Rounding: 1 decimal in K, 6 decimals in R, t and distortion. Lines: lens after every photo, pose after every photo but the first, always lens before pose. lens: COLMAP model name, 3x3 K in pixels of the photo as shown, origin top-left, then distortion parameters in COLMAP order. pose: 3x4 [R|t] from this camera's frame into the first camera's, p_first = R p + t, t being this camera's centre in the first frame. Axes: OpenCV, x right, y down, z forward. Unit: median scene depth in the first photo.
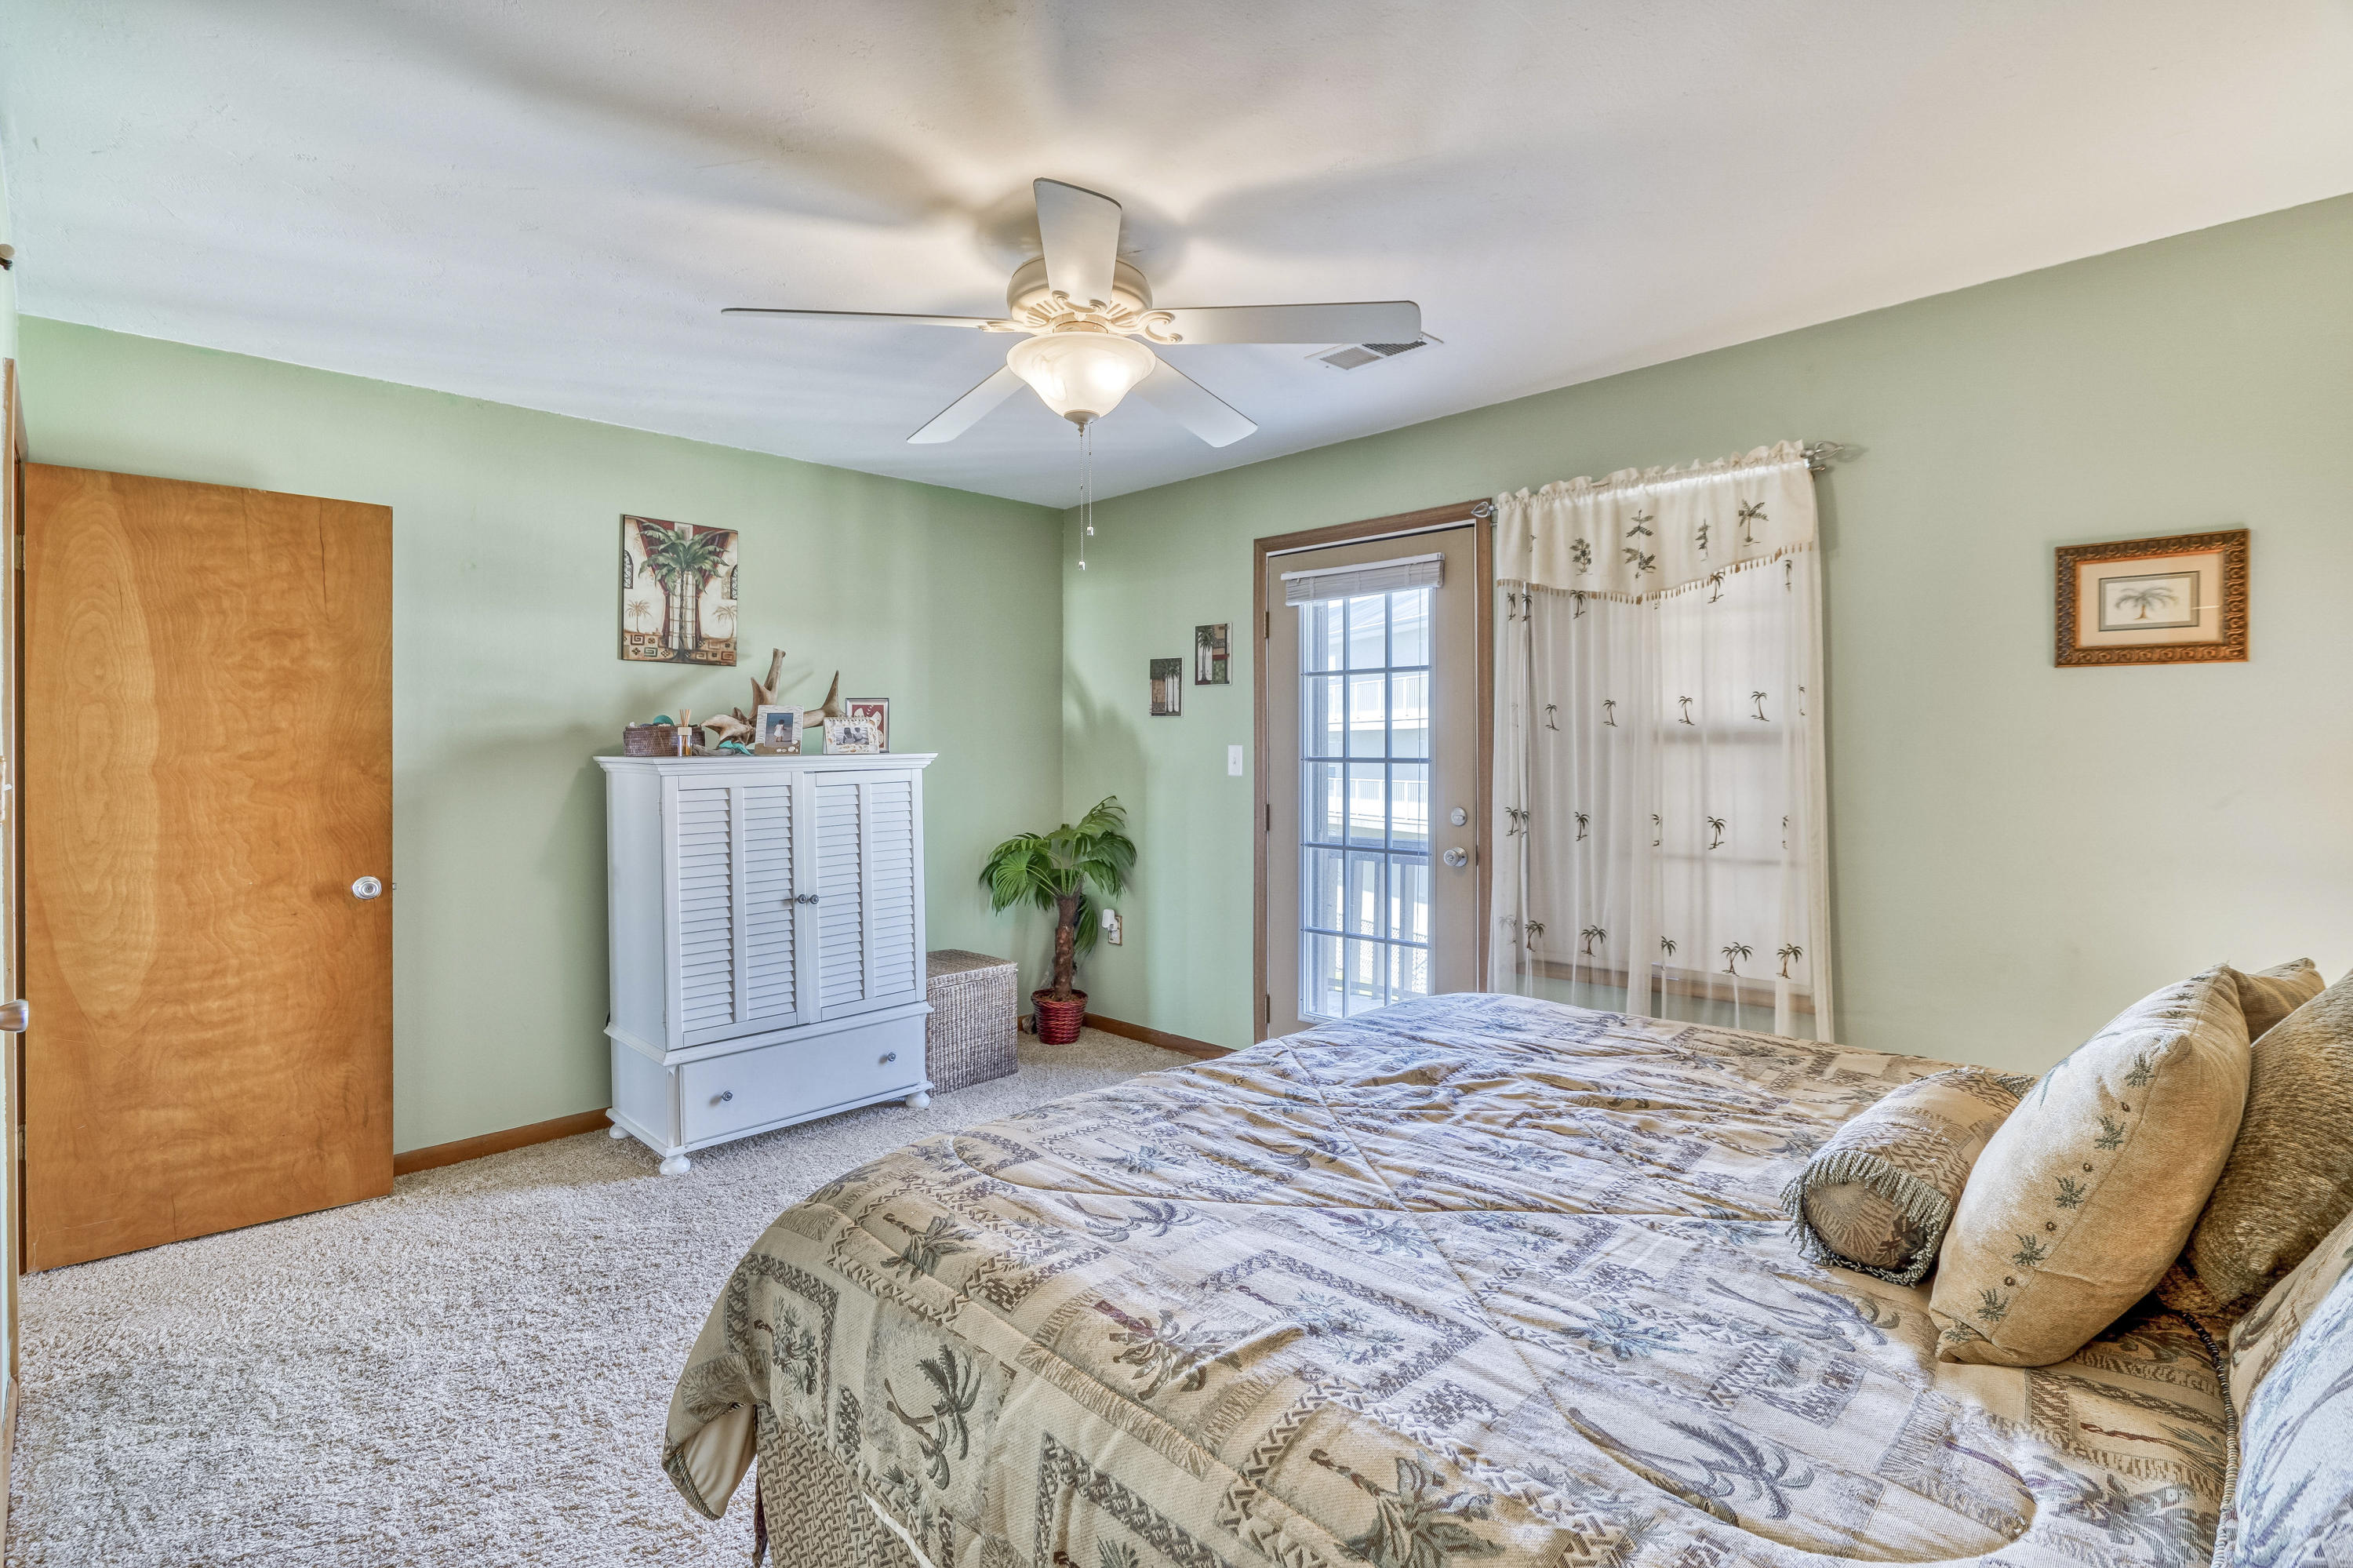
lens RADIAL K [[1109.0, 0, 1163.2], [0, 1109.0, 752.3], [0, 0, 1]] dist [-0.013705, 0.000984]
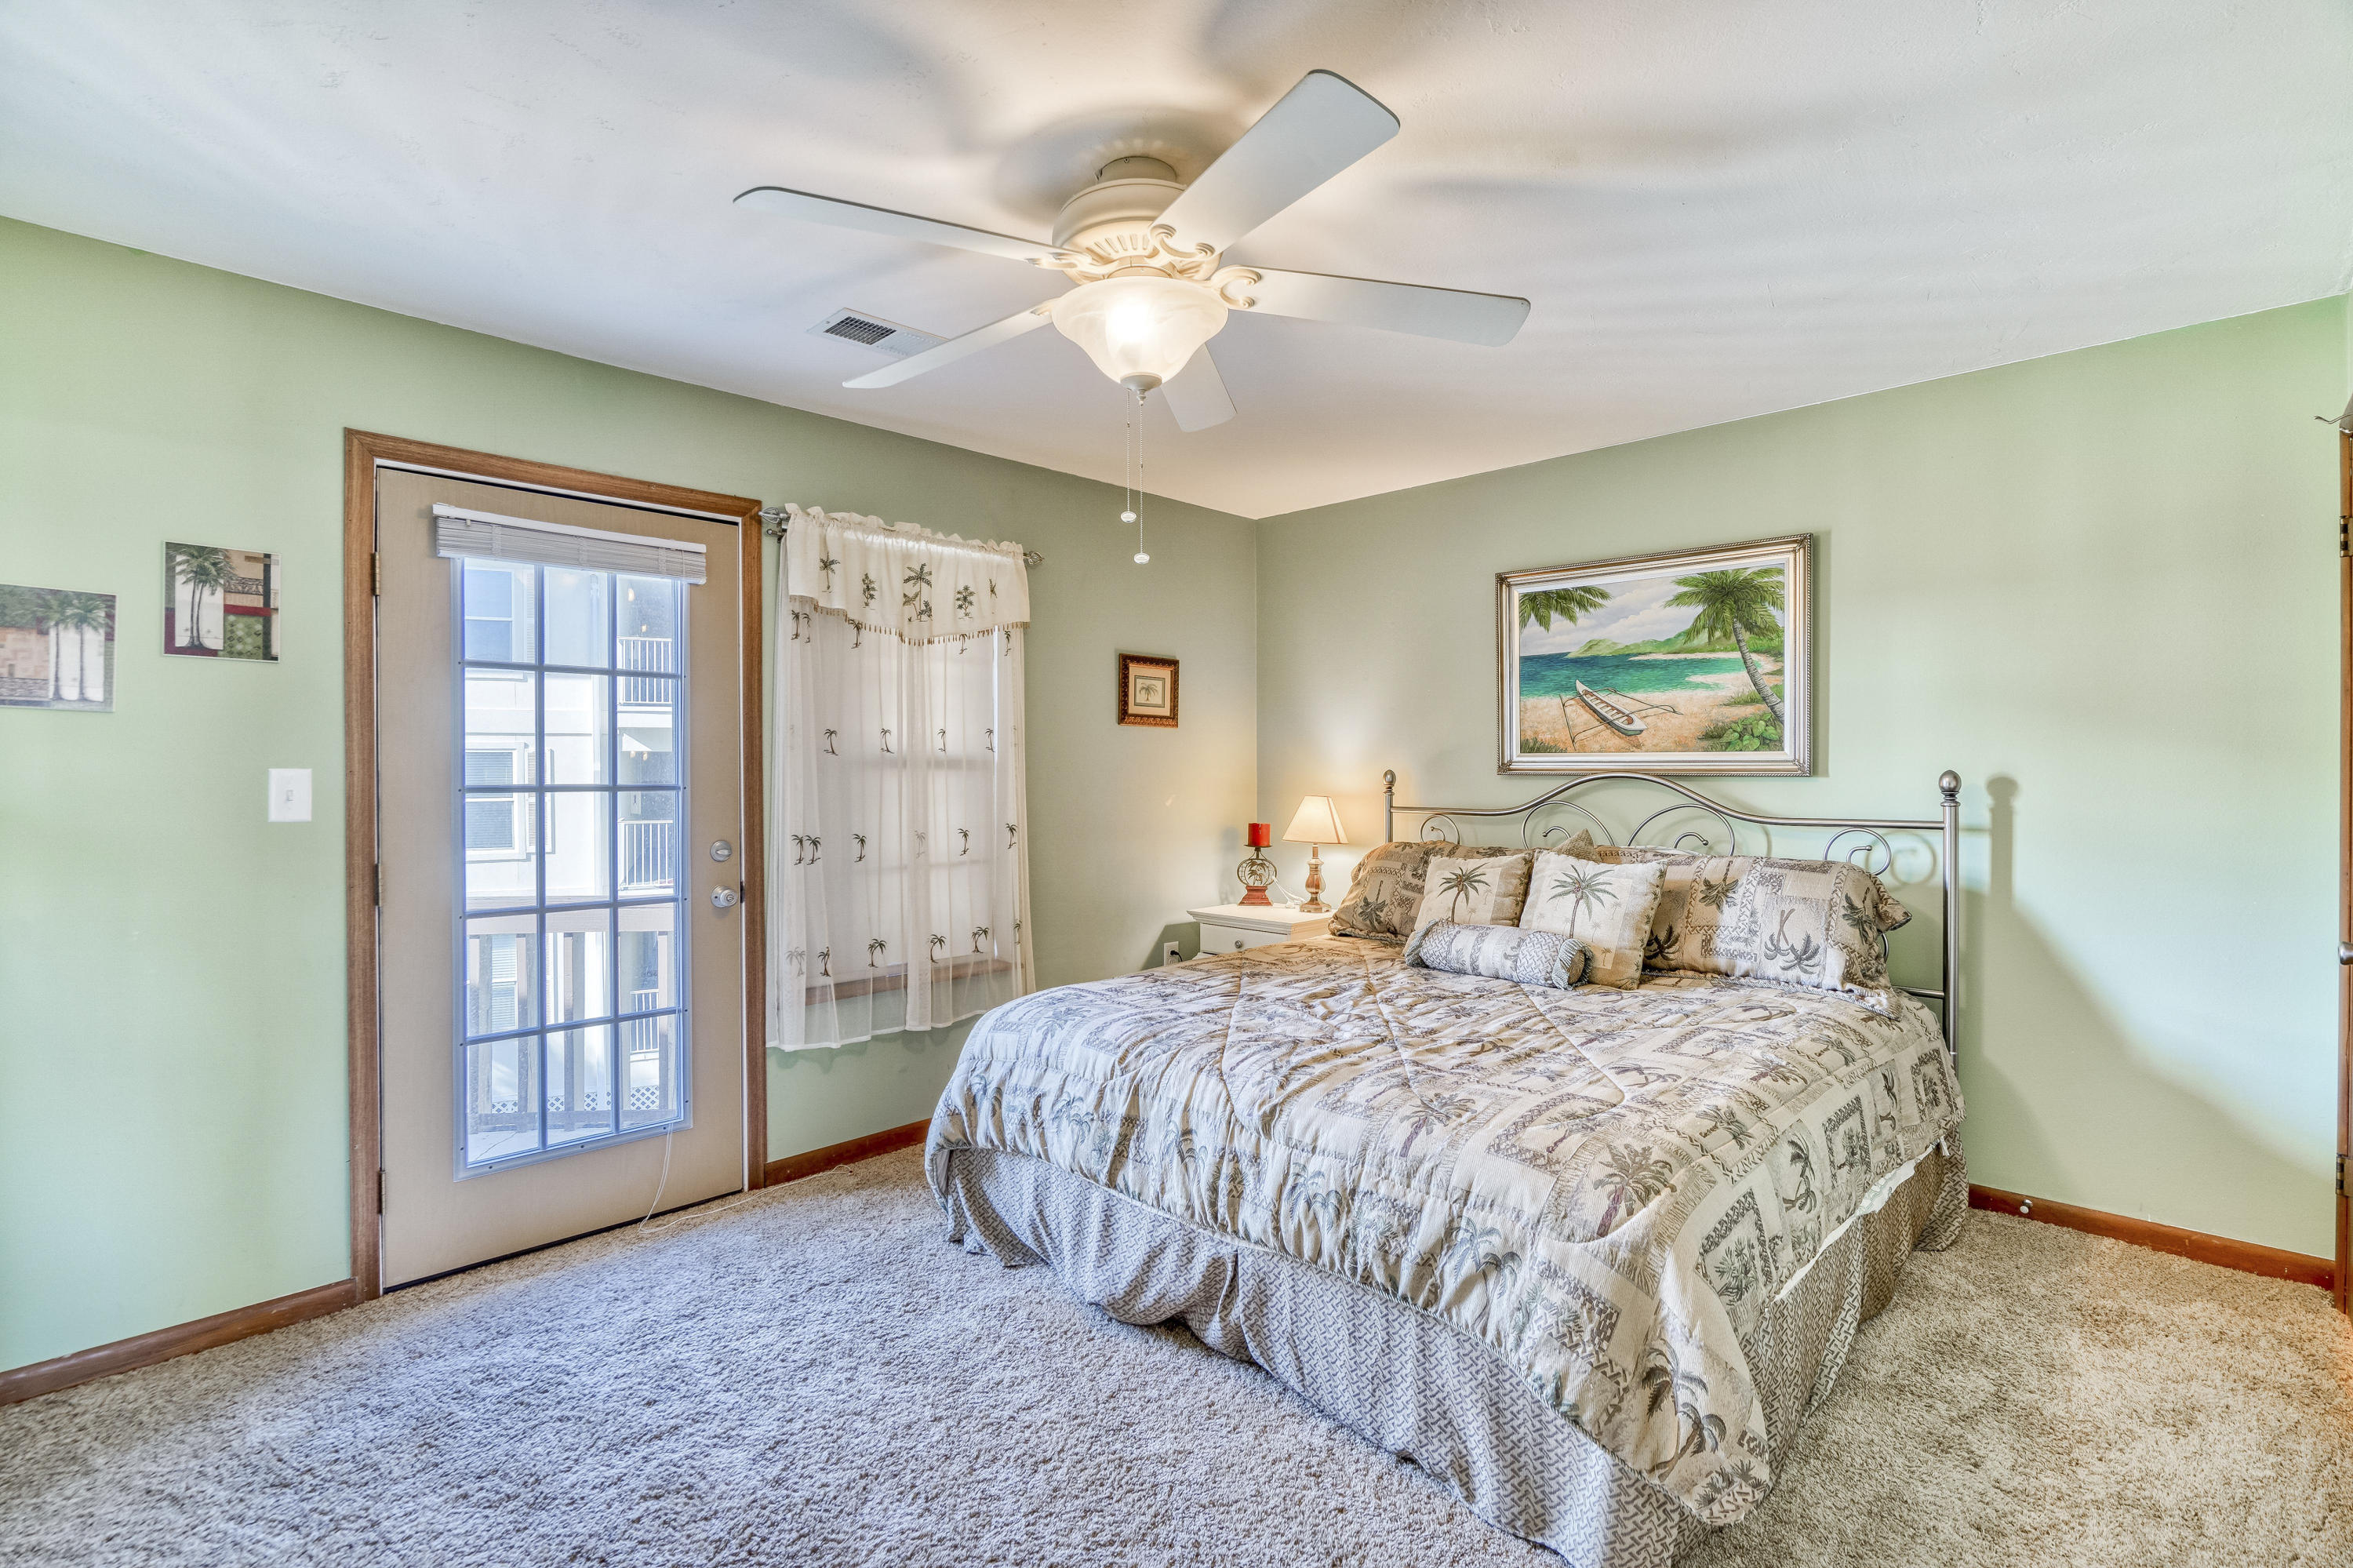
lens RADIAL K [[1117.4, 0, 1161.7], [0, 1117.4, 779.0], [0, 0, 1]] dist [-0.011541, 0.005216]
pose [[-0.008630, -0.006167, 0.999944, -0.611013], [0.003318, 0.999975, 0.006196, -0.003205], [-0.999957, 0.003372, -0.008610, 0.649444]]
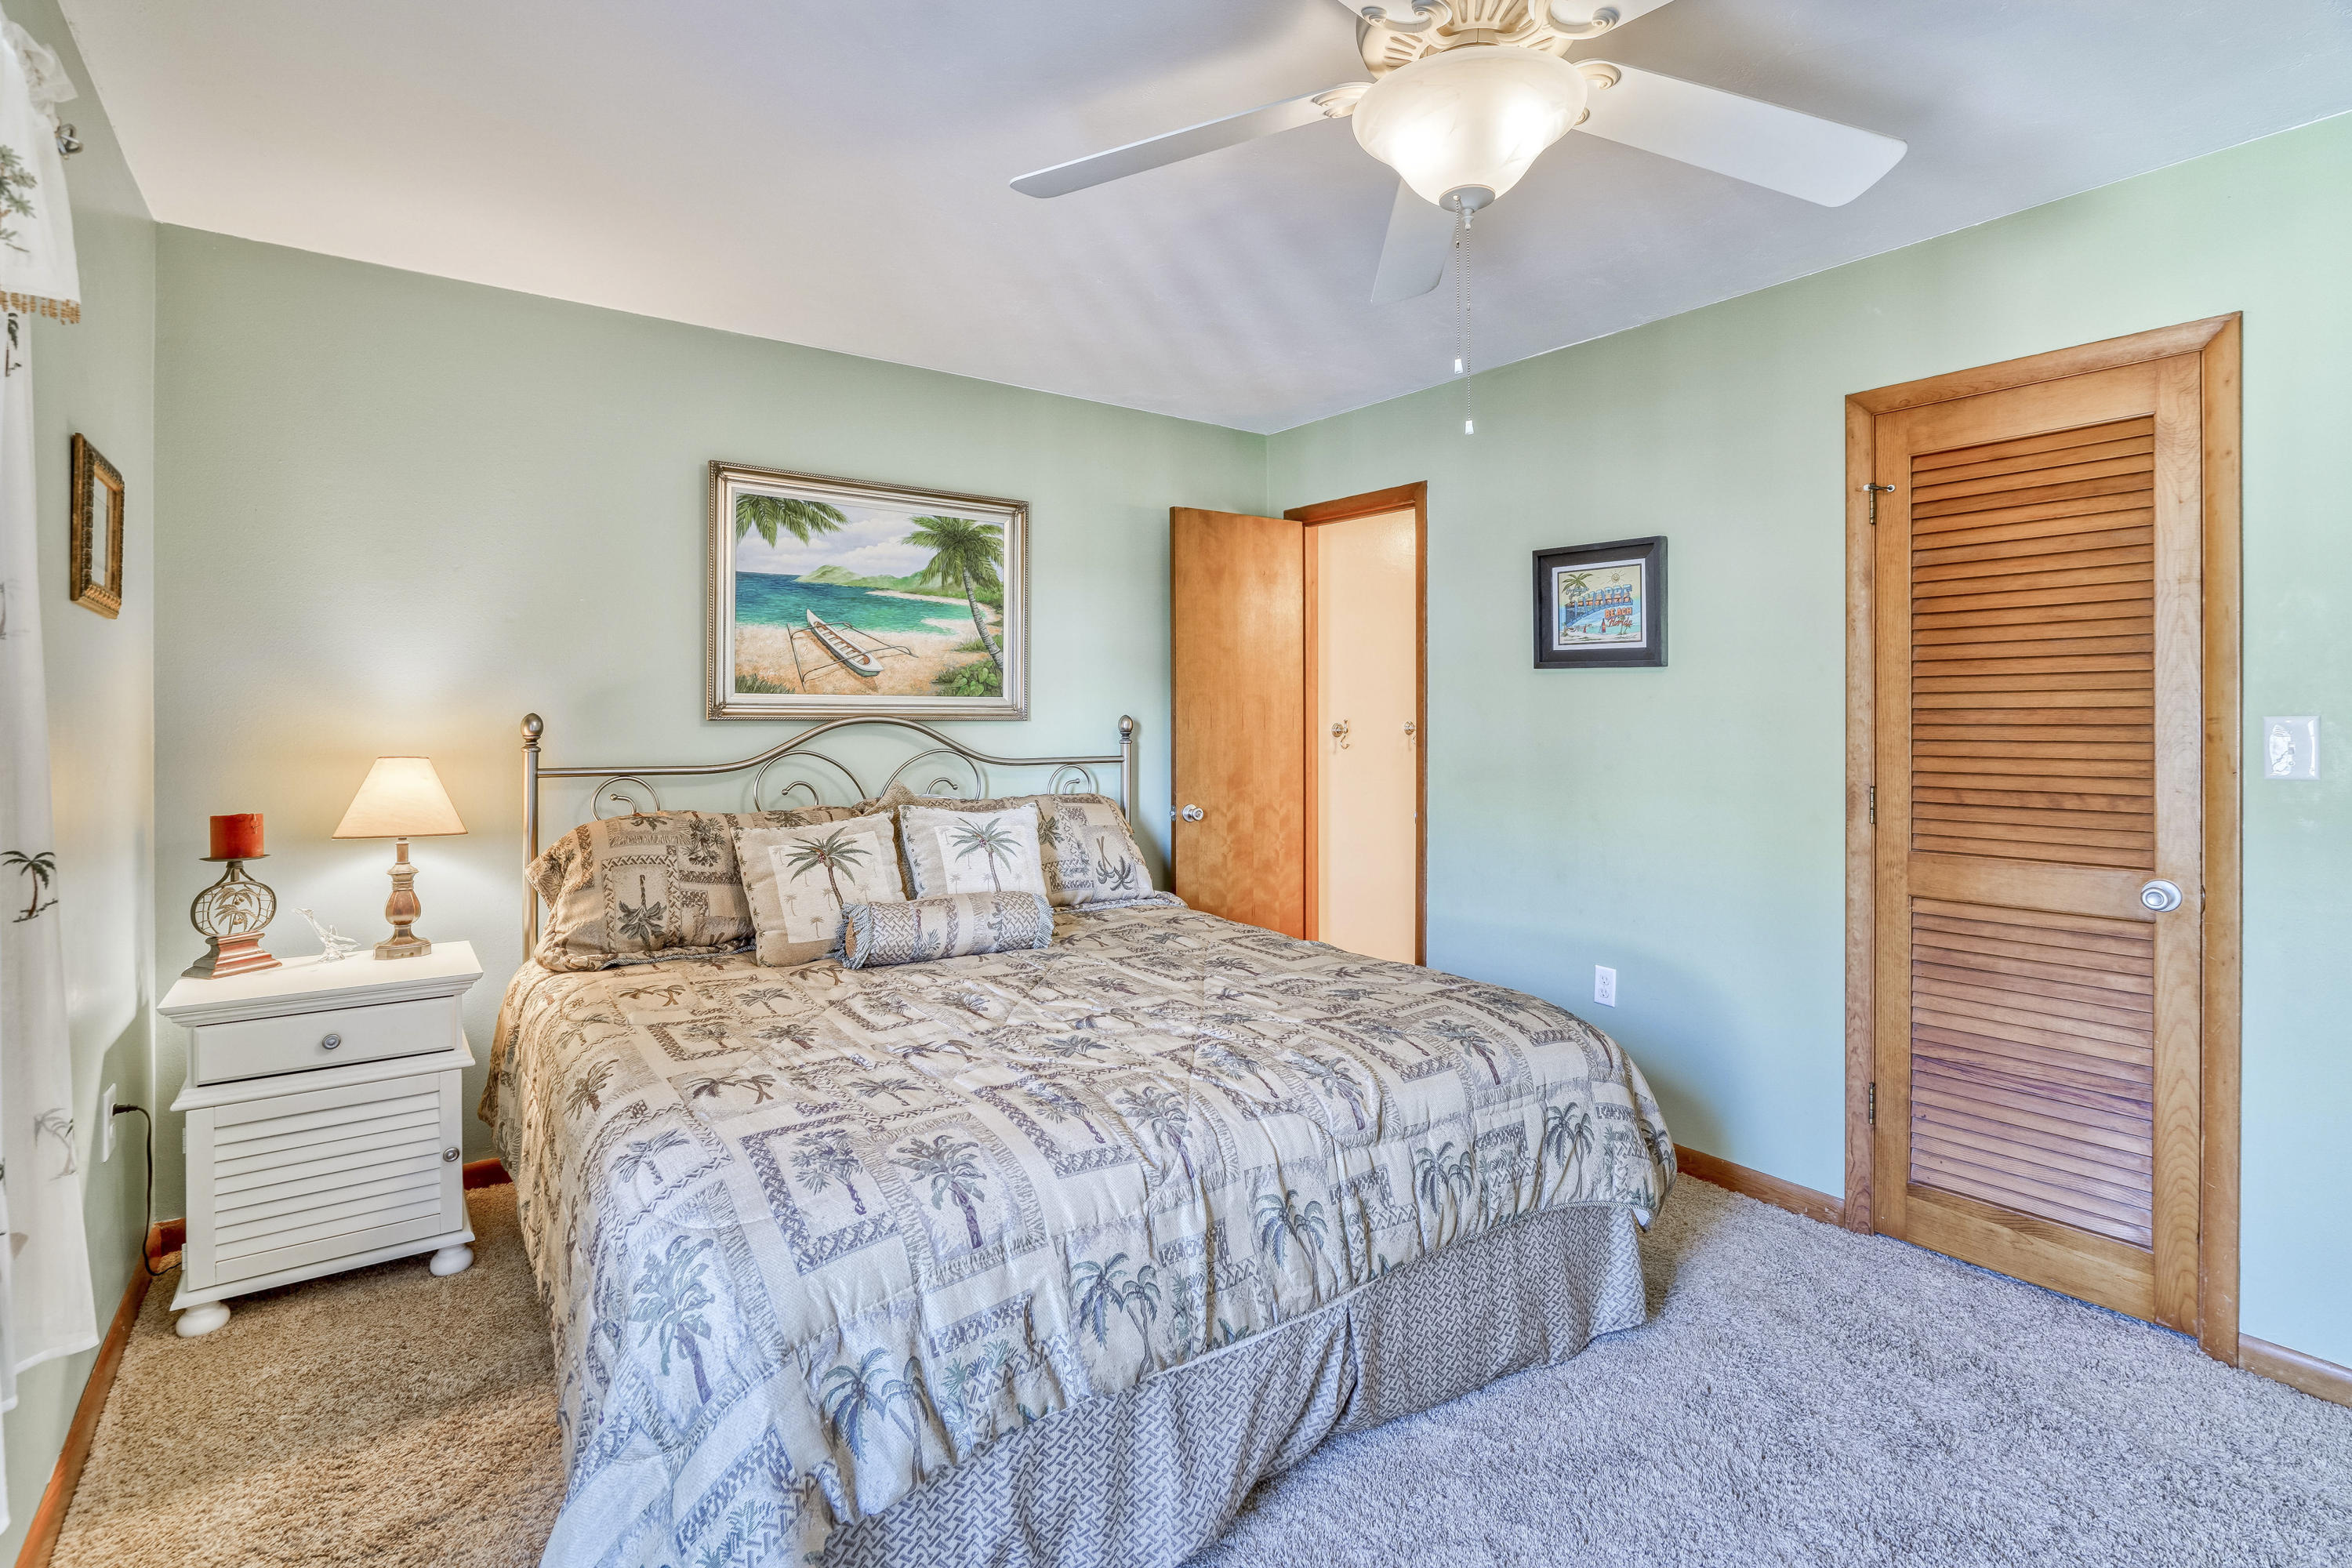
lens RADIAL K [[1136.8, 0, 1182.1], [0, 1136.8, 723.0], [0, 0, 1]] dist [-0.017541, 0.000458]
pose [[-0.989016, 0.004533, 0.147740, -0.004749], [0.005033, 0.999983, 0.003007, 0.001779], [-0.147724, 0.003717, -0.989022, 1.103725]]
